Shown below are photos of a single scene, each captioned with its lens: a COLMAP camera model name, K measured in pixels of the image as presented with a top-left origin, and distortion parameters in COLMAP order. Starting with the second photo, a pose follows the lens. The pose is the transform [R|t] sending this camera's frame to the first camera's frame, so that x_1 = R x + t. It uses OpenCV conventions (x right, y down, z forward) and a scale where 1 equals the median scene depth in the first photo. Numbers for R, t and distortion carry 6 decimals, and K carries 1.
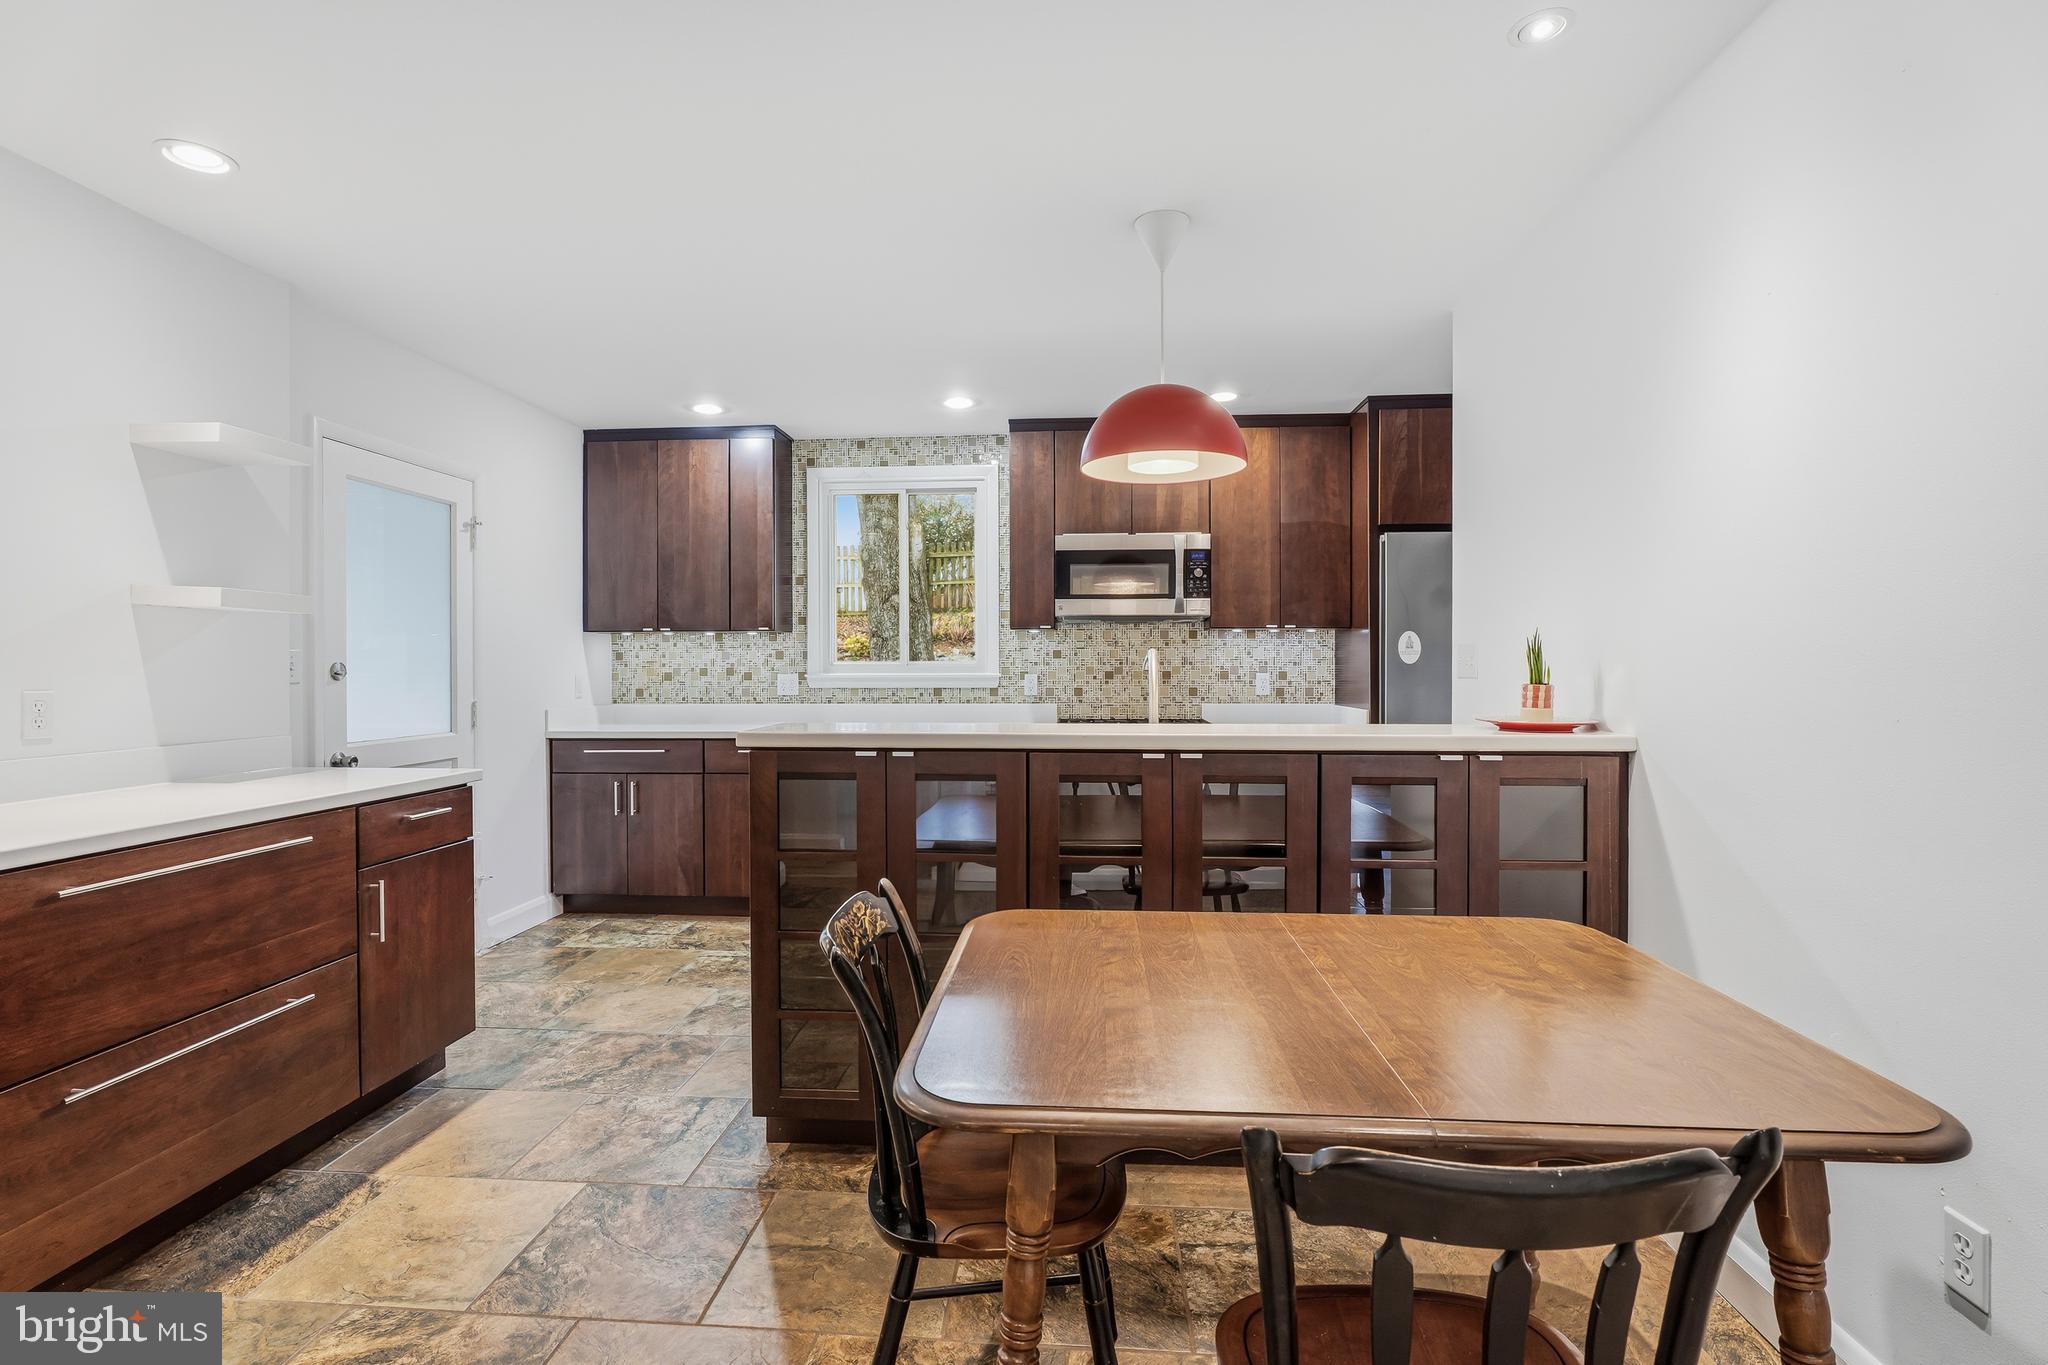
lens RADIAL K [[945.3, 0, 1017.4], [0, 945.3, 666.7], [0, 0, 1]] dist [-0.010818, 0.001468]
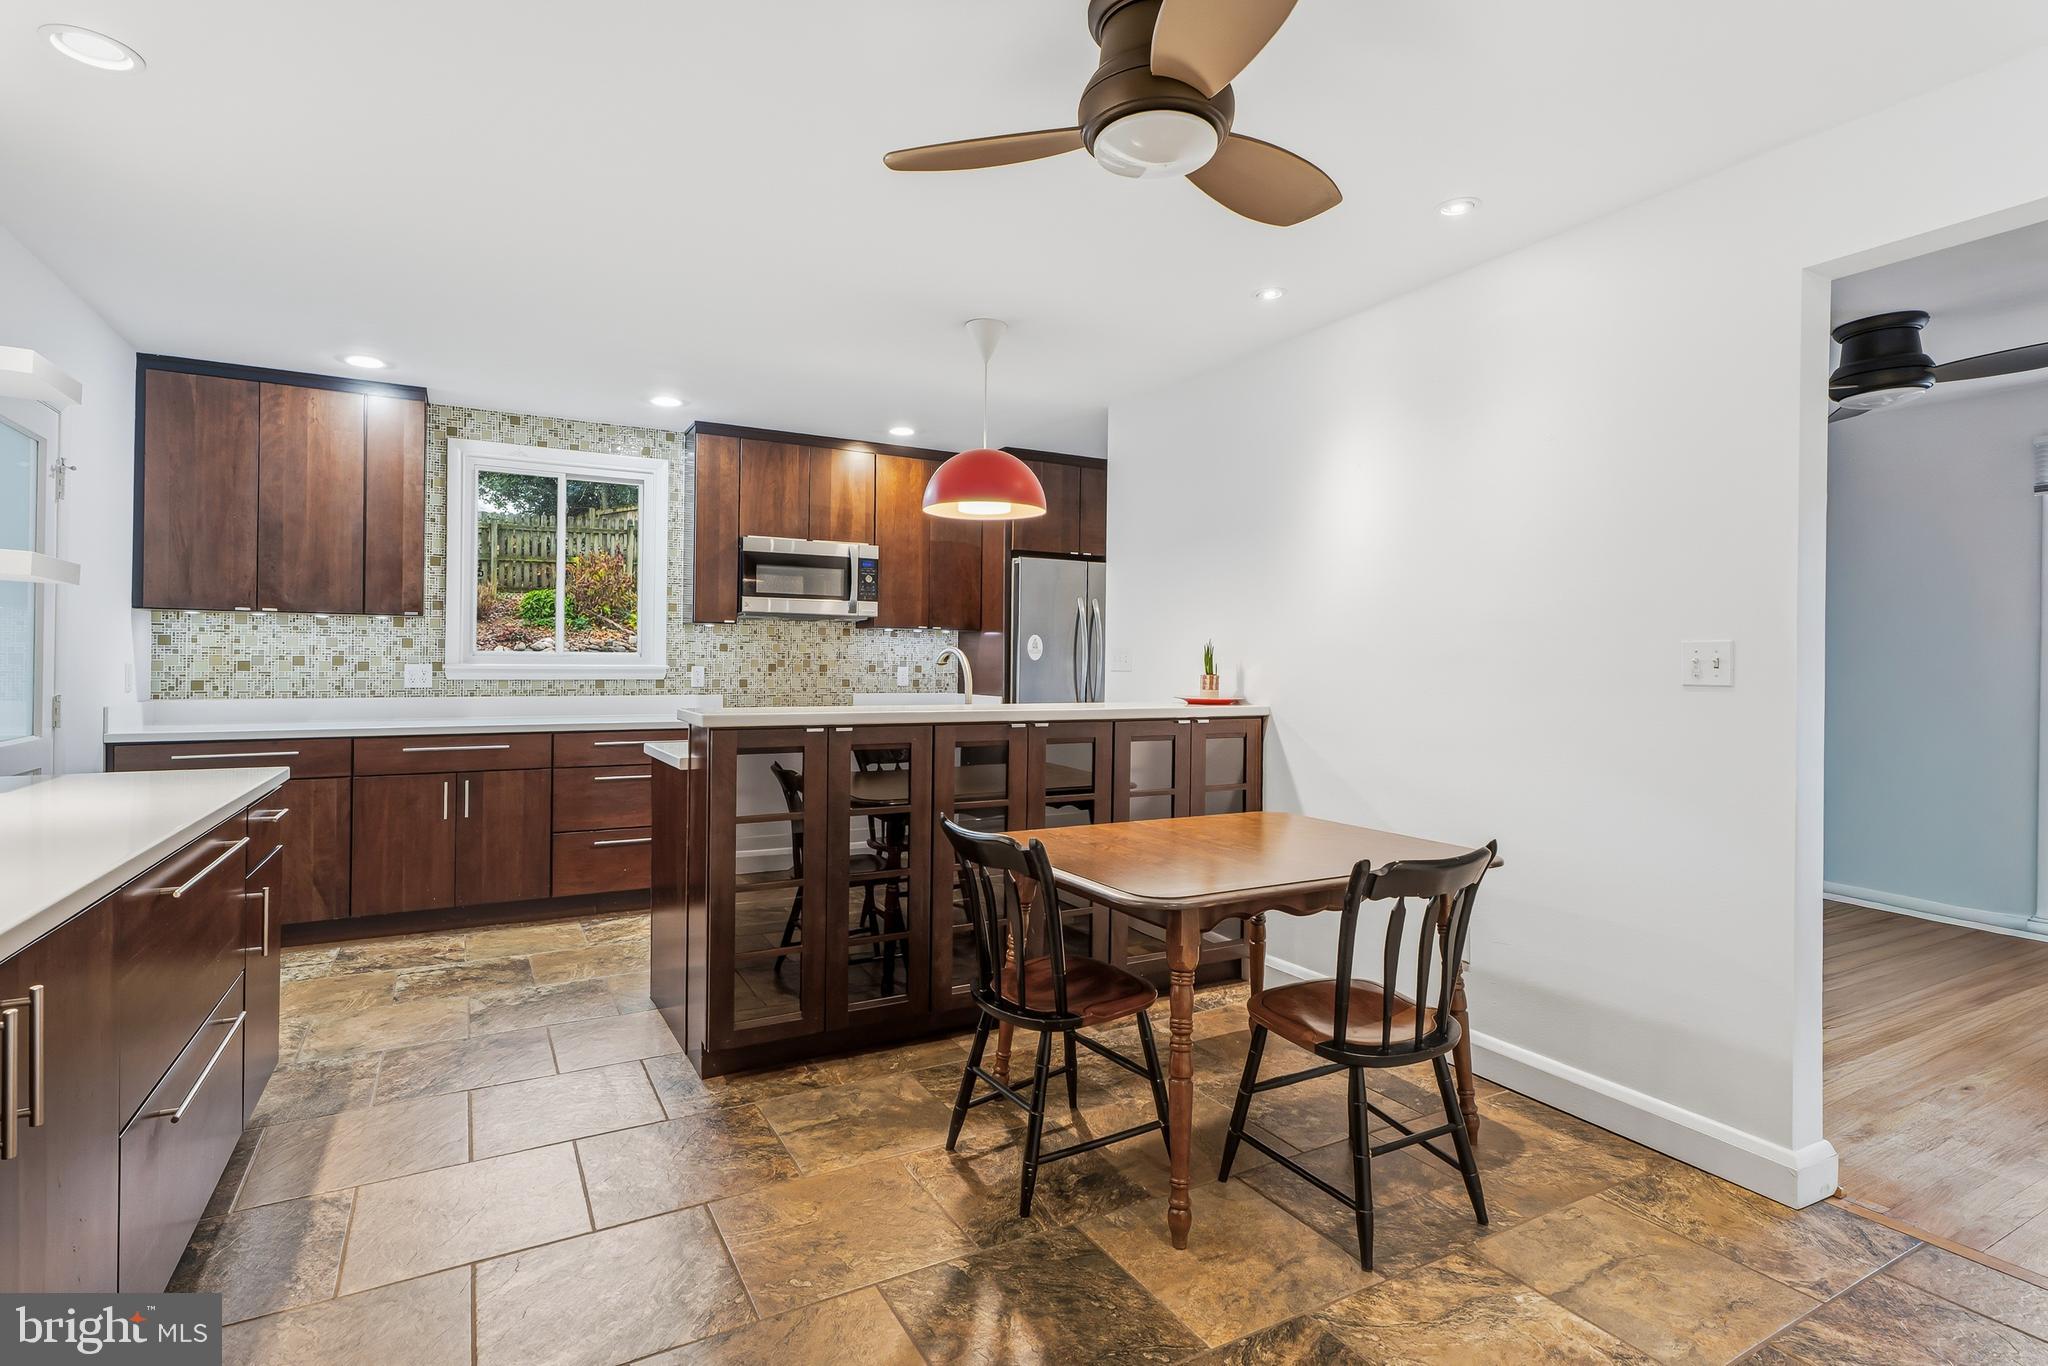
lens RADIAL K [[991.6, 0, 1010.2], [0, 991.6, 649.2], [0, 0, 1]] dist [-0.001238, 0.000248]
pose [[0.836987, 0.016982, 0.546959, -0.322933], [-0.010496, 0.999833, -0.014982, 0.002157], [-0.547122, 0.006798, 0.837025, -0.103324]]
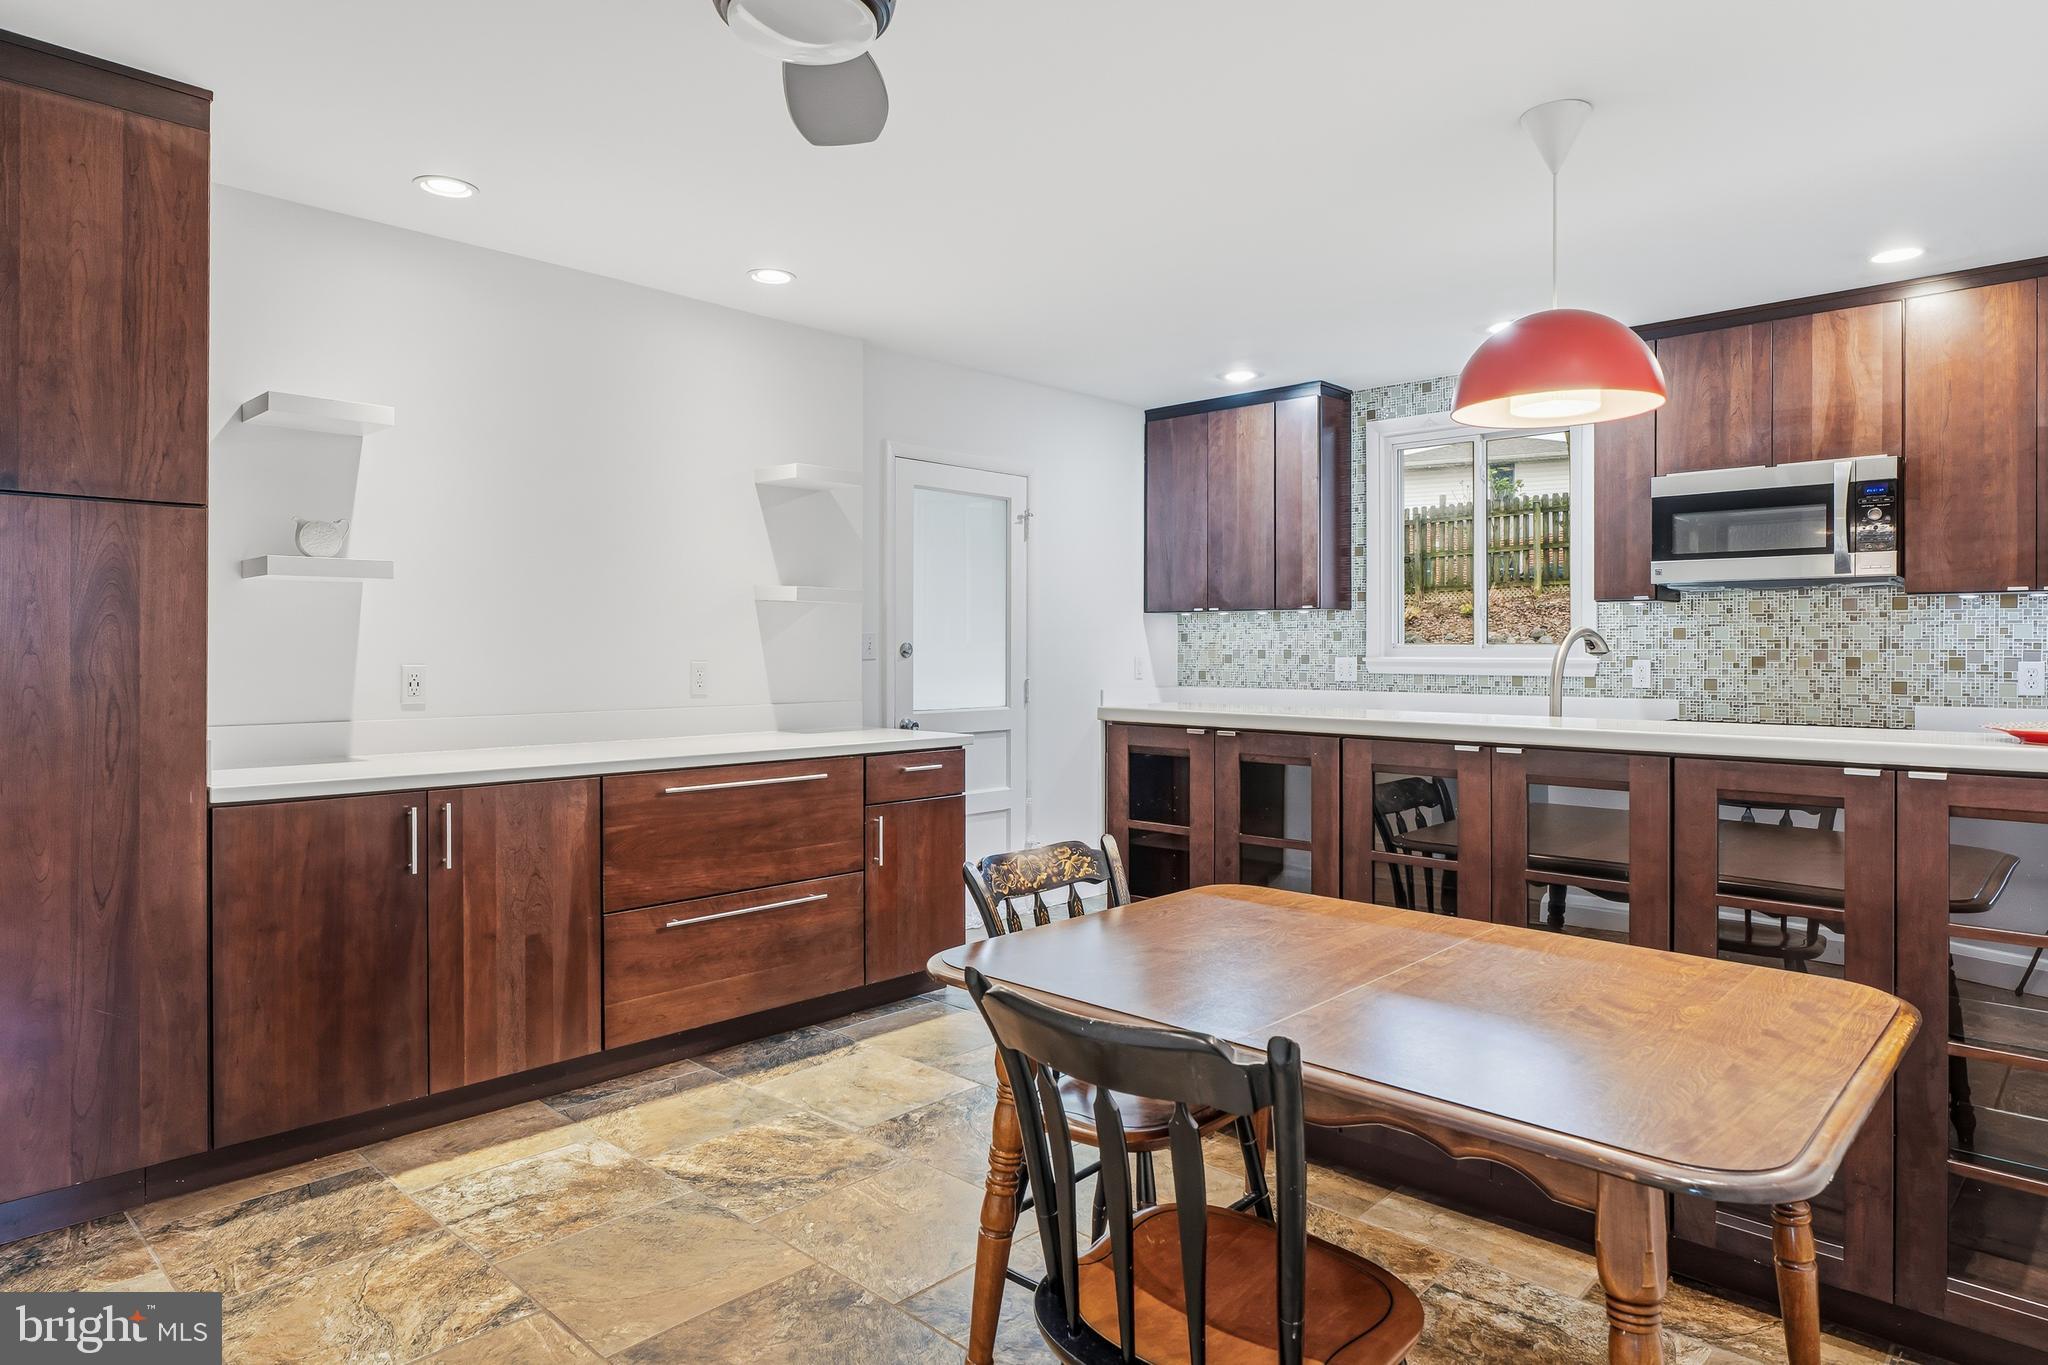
lens RADIAL K [[1191.7, 0, 1031.9], [0, 1191.7, 645.3], [0, 0, 1]] dist [-0.011897, 0.006351]
pose [[0.779290, 0.001959, -0.626660, 0.254816], [-0.004916, 0.999983, -0.002987, 0.001801], [0.626644, 0.005409, 0.779287, -0.059743]]
